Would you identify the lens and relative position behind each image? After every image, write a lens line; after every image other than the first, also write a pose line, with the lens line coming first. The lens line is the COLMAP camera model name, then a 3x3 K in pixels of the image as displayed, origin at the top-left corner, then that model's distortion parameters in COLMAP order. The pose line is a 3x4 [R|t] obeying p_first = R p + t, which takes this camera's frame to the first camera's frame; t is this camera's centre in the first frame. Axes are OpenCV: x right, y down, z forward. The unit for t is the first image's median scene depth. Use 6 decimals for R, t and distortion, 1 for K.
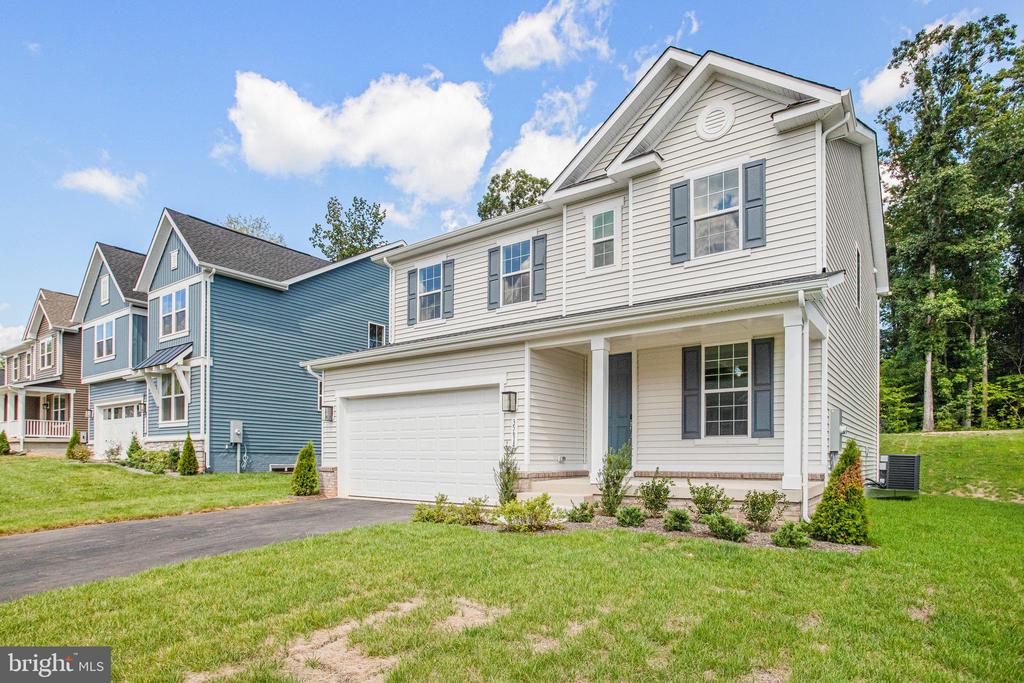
lens RADIAL K [[570.0, 0, 501.1], [0, 570.0, 359.1], [0, 0, 1]] dist [-0.017935, 0.006186]
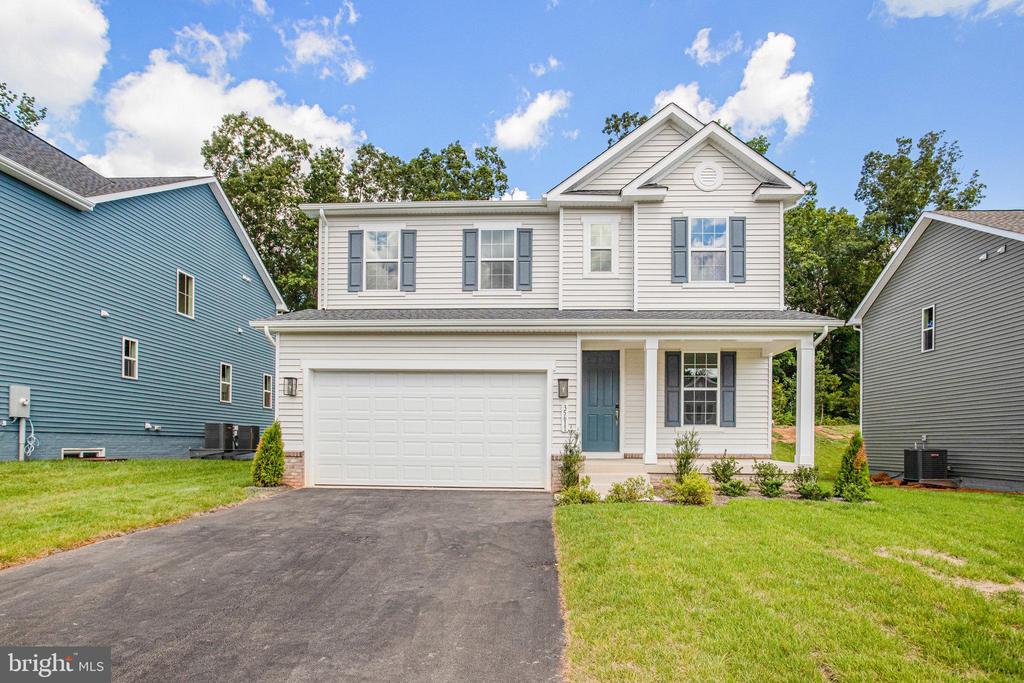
lens RADIAL K [[570.0, 0, 521.2], [0, 570.0, 348.9], [0, 0, 1]] dist [-0.017935, 0.006186]
pose [[0.823301, 0.094467, 0.559689, -0.605418], [-0.100716, 0.994719, -0.019741, 0.028533], [-0.558598, -0.040117, 0.828468, 0.160432]]
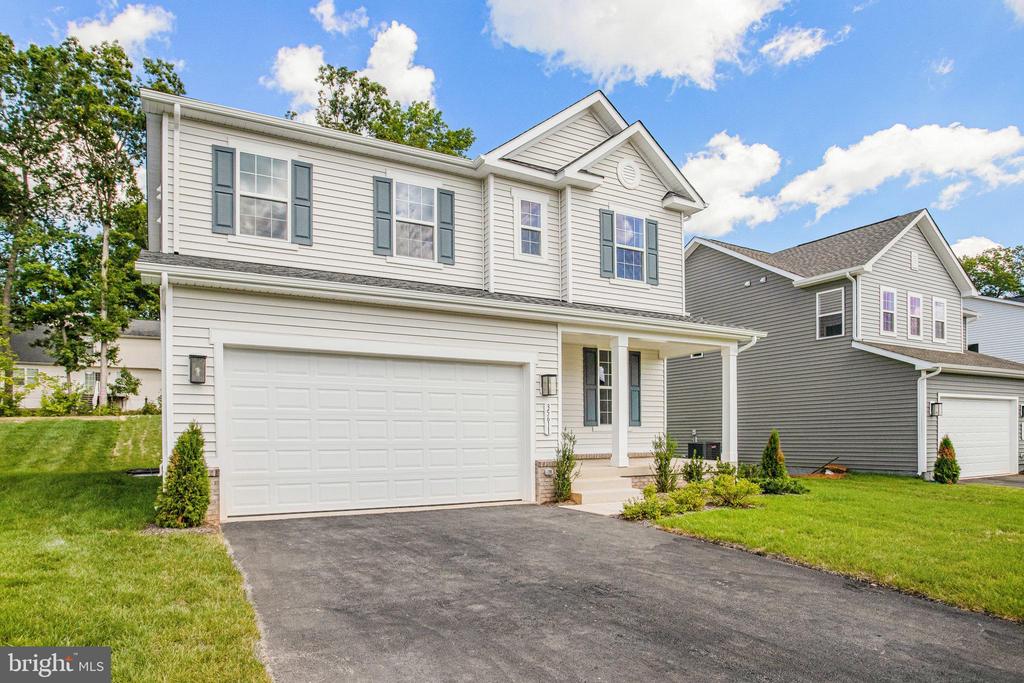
lens RADIAL K [[616.9, 0, 515.5], [0, 616.9, 339.6], [0, 0, 1]] dist [-0.040667, 0.004090]
pose [[0.402994, 0.133173, 0.905462, -0.861592], [-0.148180, 0.985797, -0.079038, 0.082344], [-0.903127, -0.102320, 0.417004, 0.591159]]
